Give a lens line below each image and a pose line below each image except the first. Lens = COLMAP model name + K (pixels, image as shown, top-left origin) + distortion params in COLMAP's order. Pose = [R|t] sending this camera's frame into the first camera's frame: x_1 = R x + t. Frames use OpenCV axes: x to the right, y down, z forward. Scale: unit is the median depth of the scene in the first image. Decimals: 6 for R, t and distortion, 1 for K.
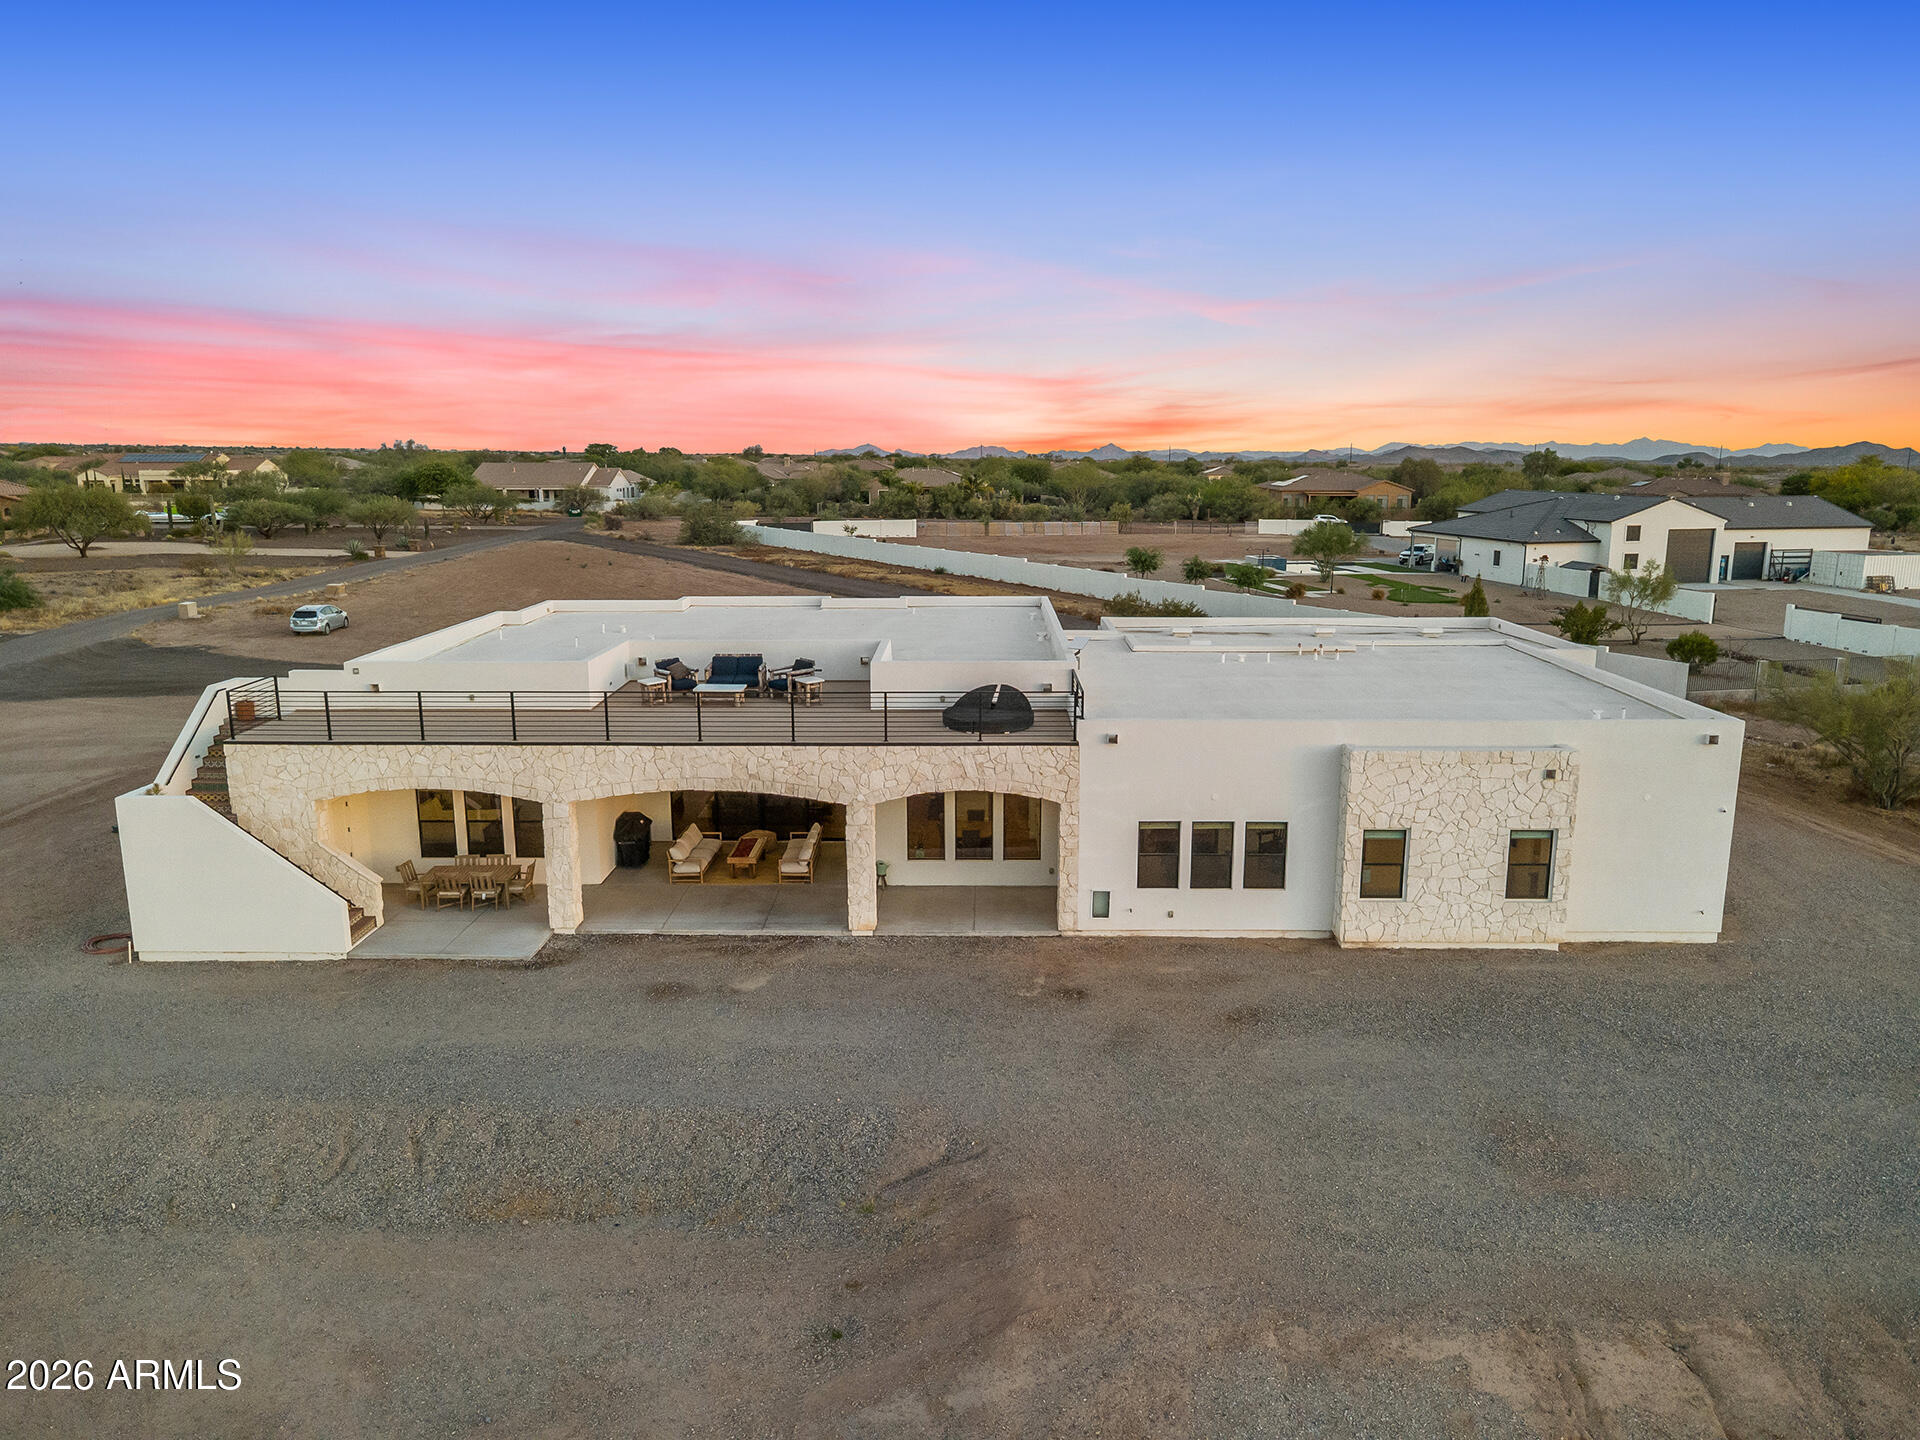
lens RADIAL K [[1340.9, 0, 960.0], [0, 1340.9, 720.0], [0, 0, 1]] dist [0.003749, 0.002621]
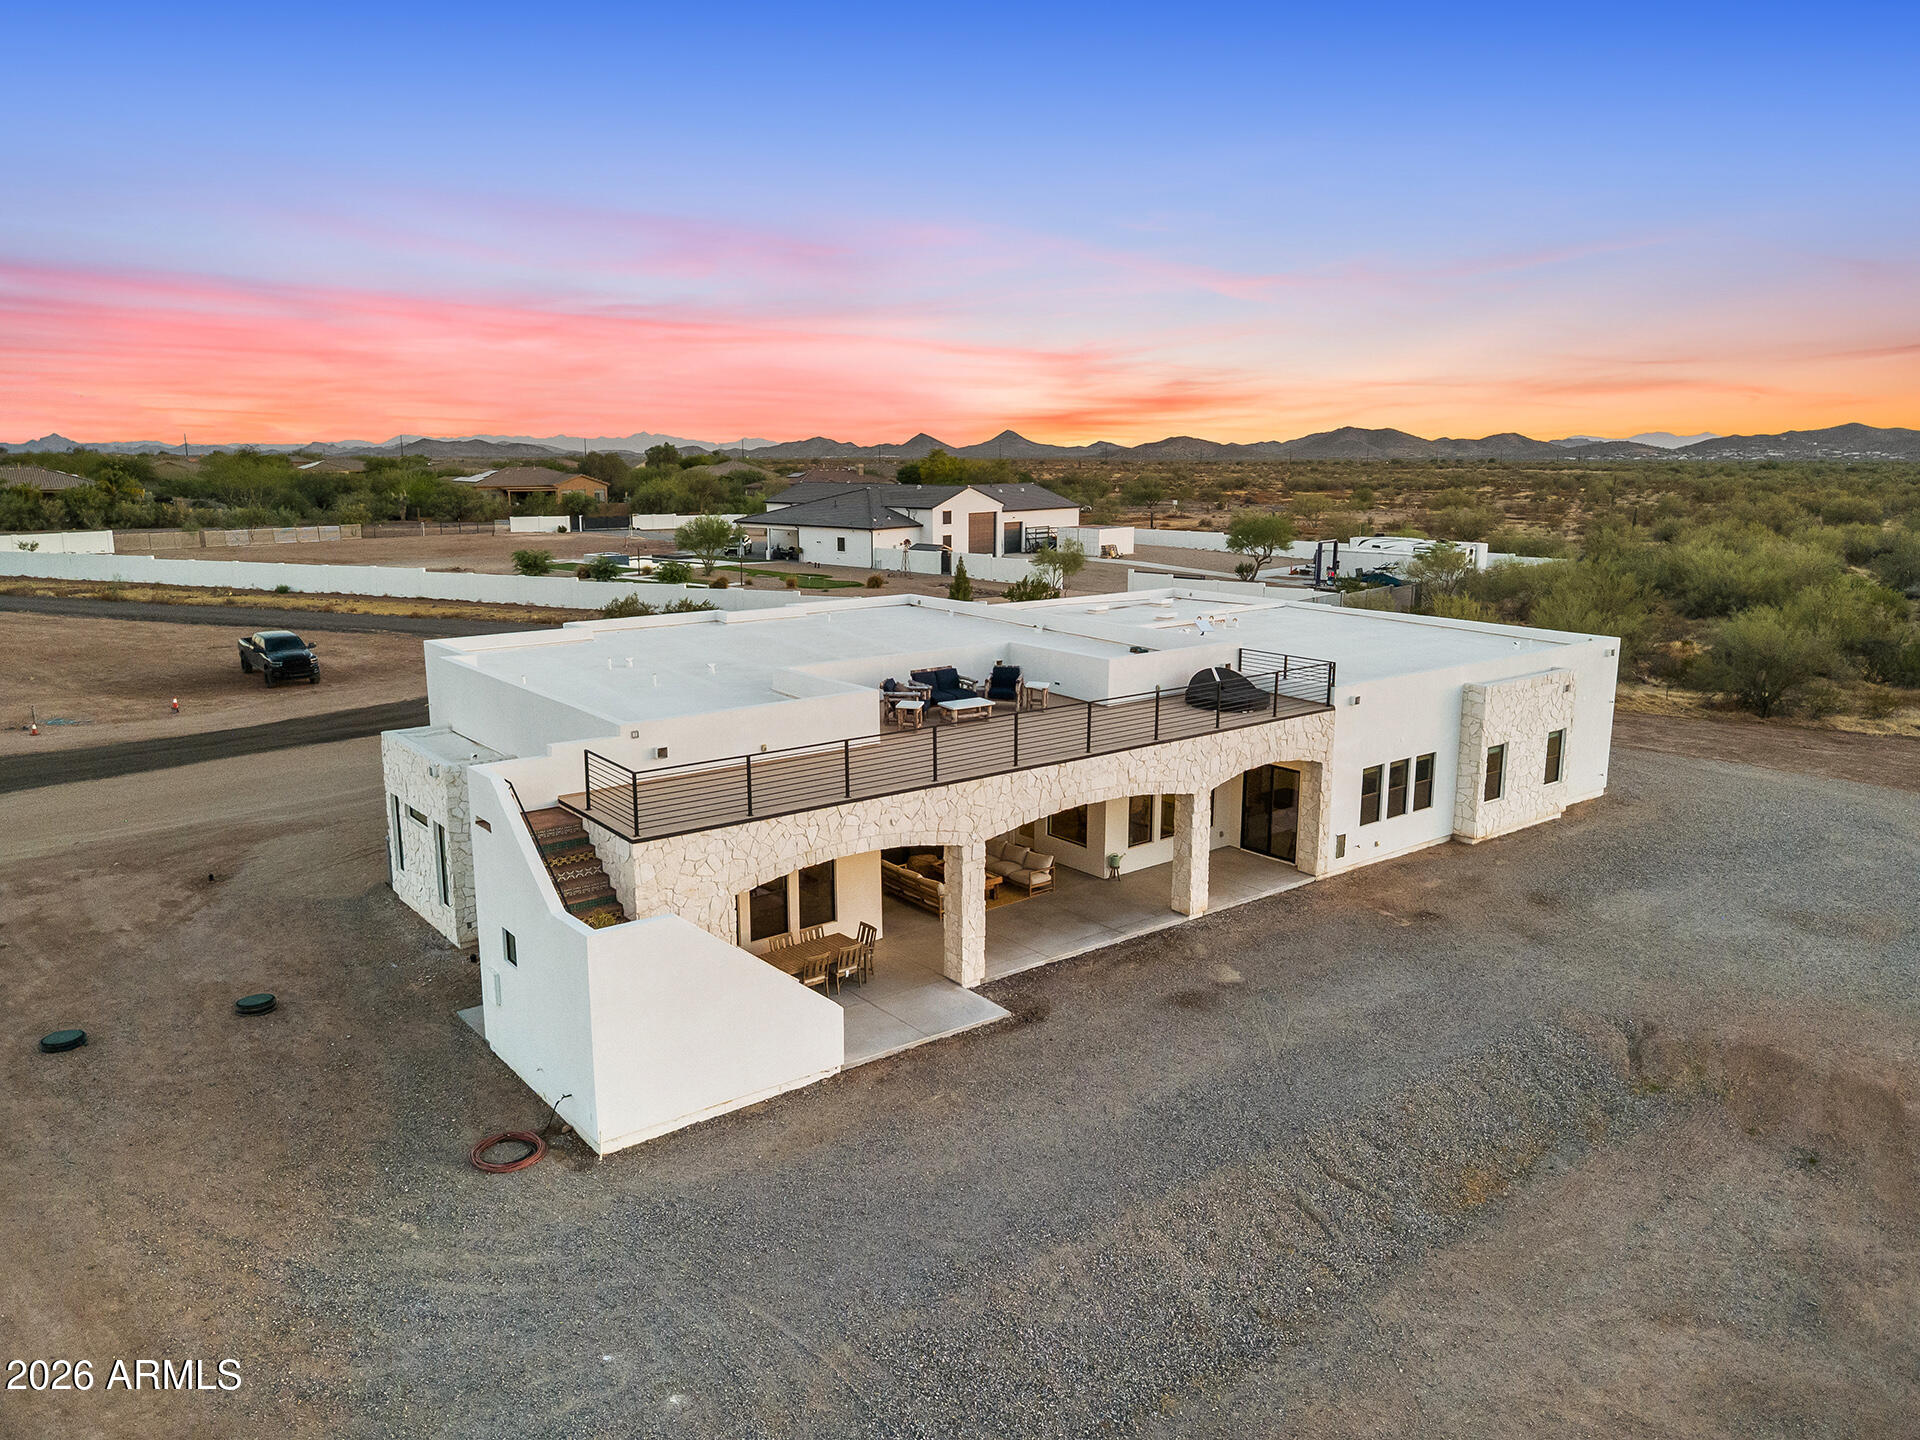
lens RADIAL K [[1361.1, 0, 957.7], [0, 1361.1, 749.5], [0, 0, 1]] dist [0.004064, 0.000559]
pose [[0.777629, -0.137151, 0.613582, -0.850069], [0.123140, 0.990240, 0.065281, -0.060471], [-0.616547, 0.024792, 0.786928, 0.283747]]
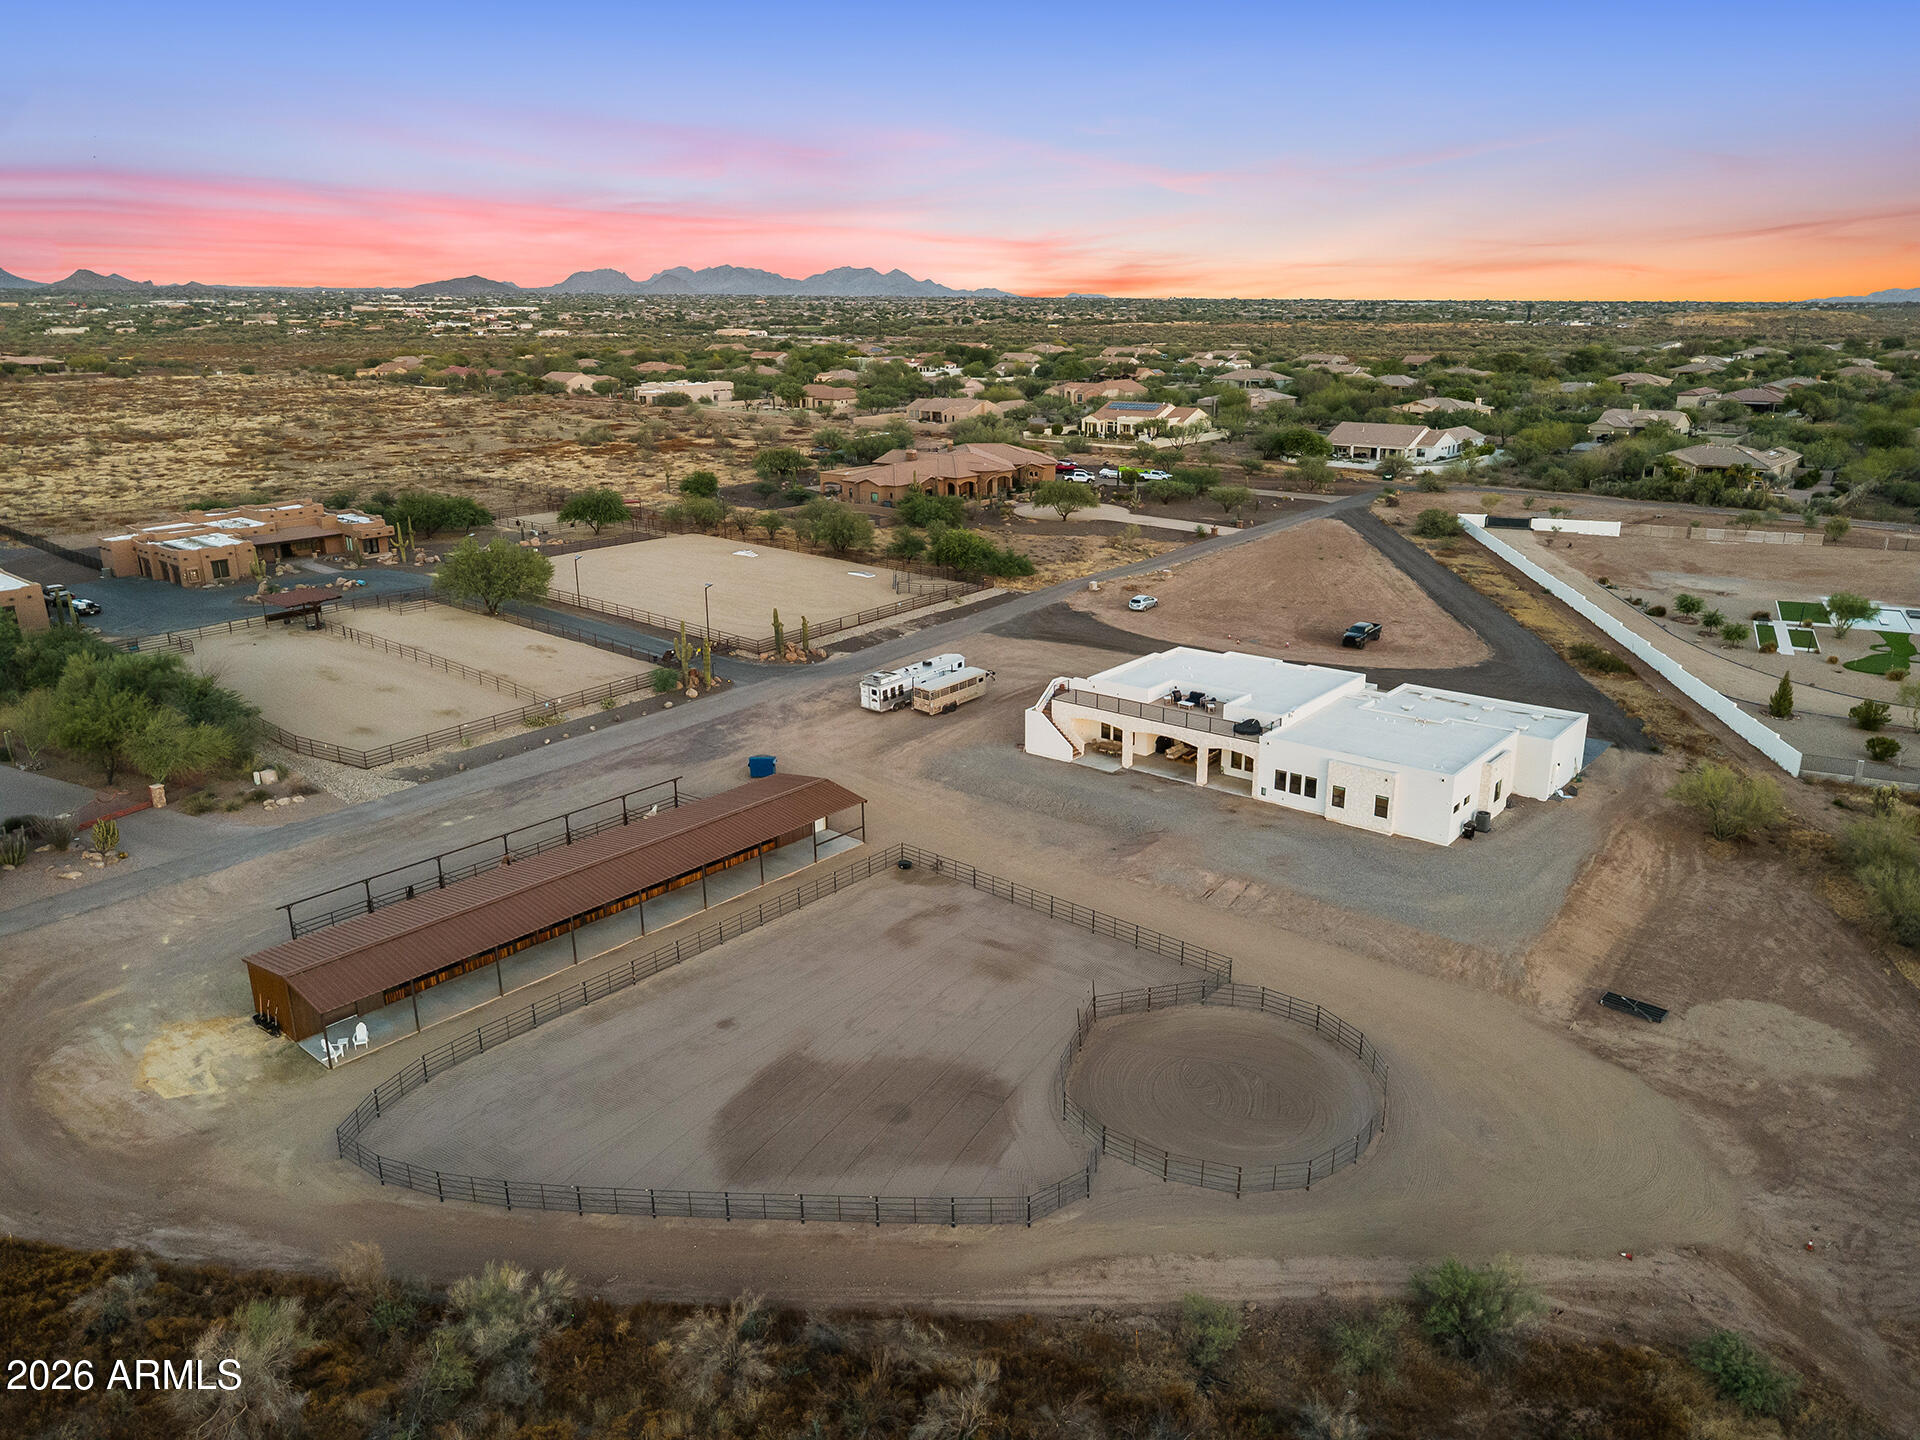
lens RADIAL K [[1342.5, 0, 970.4], [0, 1342.5, 715.7], [0, 0, 1]] dist [0.001345, 0.003657]
pose [[0.782900, 0.177114, -0.596405, 1.477371], [-0.113891, 0.983223, 0.142483, -0.434715], [0.611635, -0.043625, 0.789937, -2.045466]]
